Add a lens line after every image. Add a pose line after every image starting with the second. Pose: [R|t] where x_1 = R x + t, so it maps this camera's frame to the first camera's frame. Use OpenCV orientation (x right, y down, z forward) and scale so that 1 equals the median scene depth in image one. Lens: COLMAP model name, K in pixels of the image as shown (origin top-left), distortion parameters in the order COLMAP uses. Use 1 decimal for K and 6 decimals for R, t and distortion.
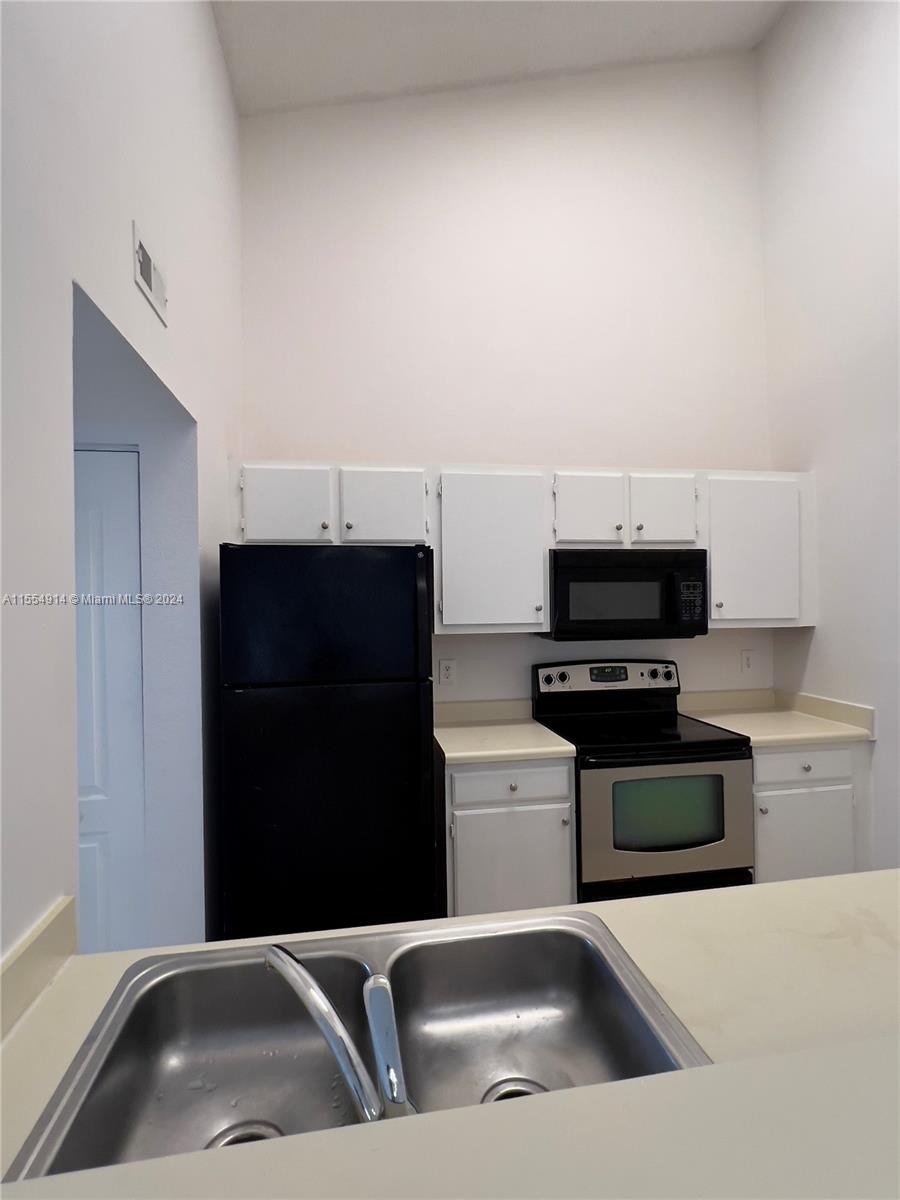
lens RADIAL K [[591.2, 0, 450.0], [0, 591.2, 600.0], [0, 0, 1]] dist [-0.005364, -0.000786]
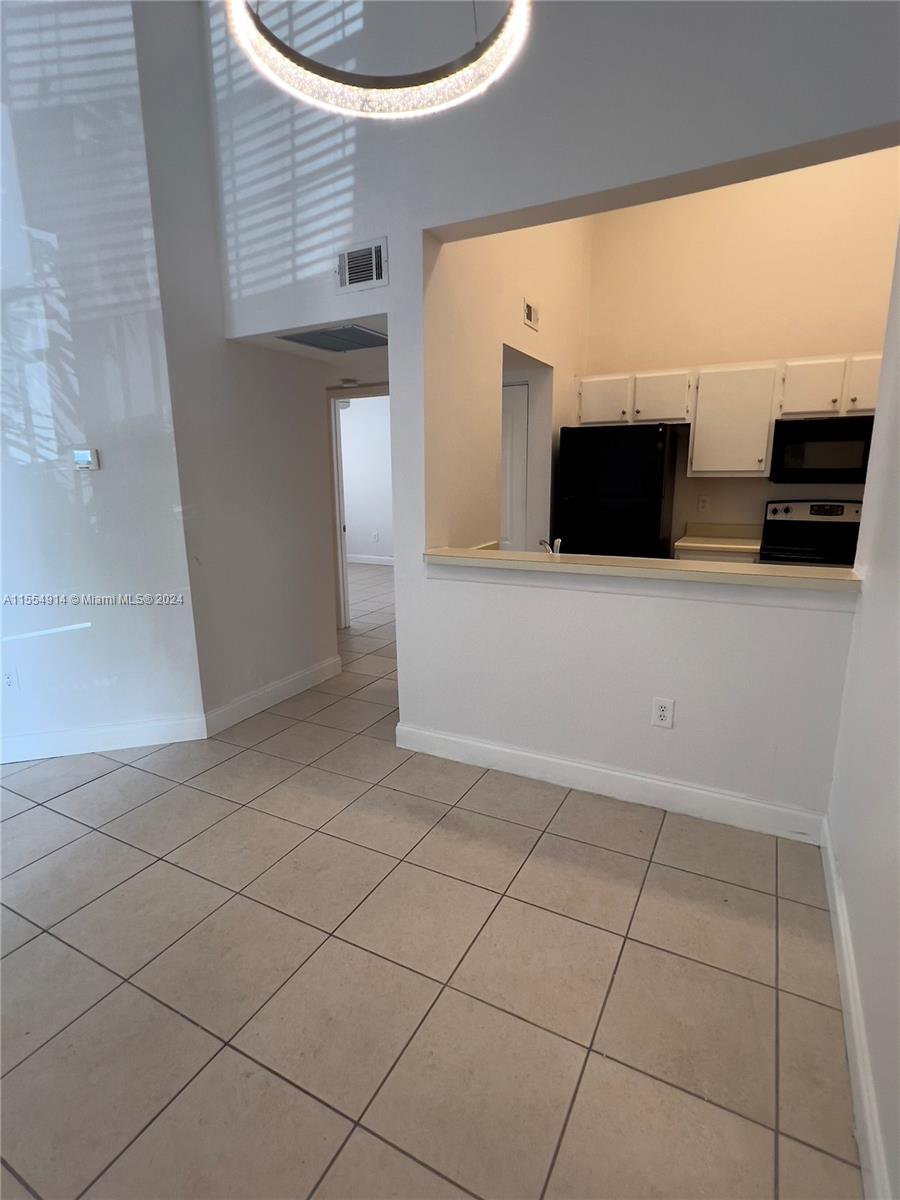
lens RADIAL K [[591.2, 0, 450.0], [0, 591.2, 600.0], [0, 0, 1]] dist [-0.005364, -0.000786]
pose [[0.798063, 0.131234, -0.588110, 0.445569], [-0.003808, 0.977075, 0.212862, 0.044148], [0.602562, -0.167638, 0.780267, -0.714605]]
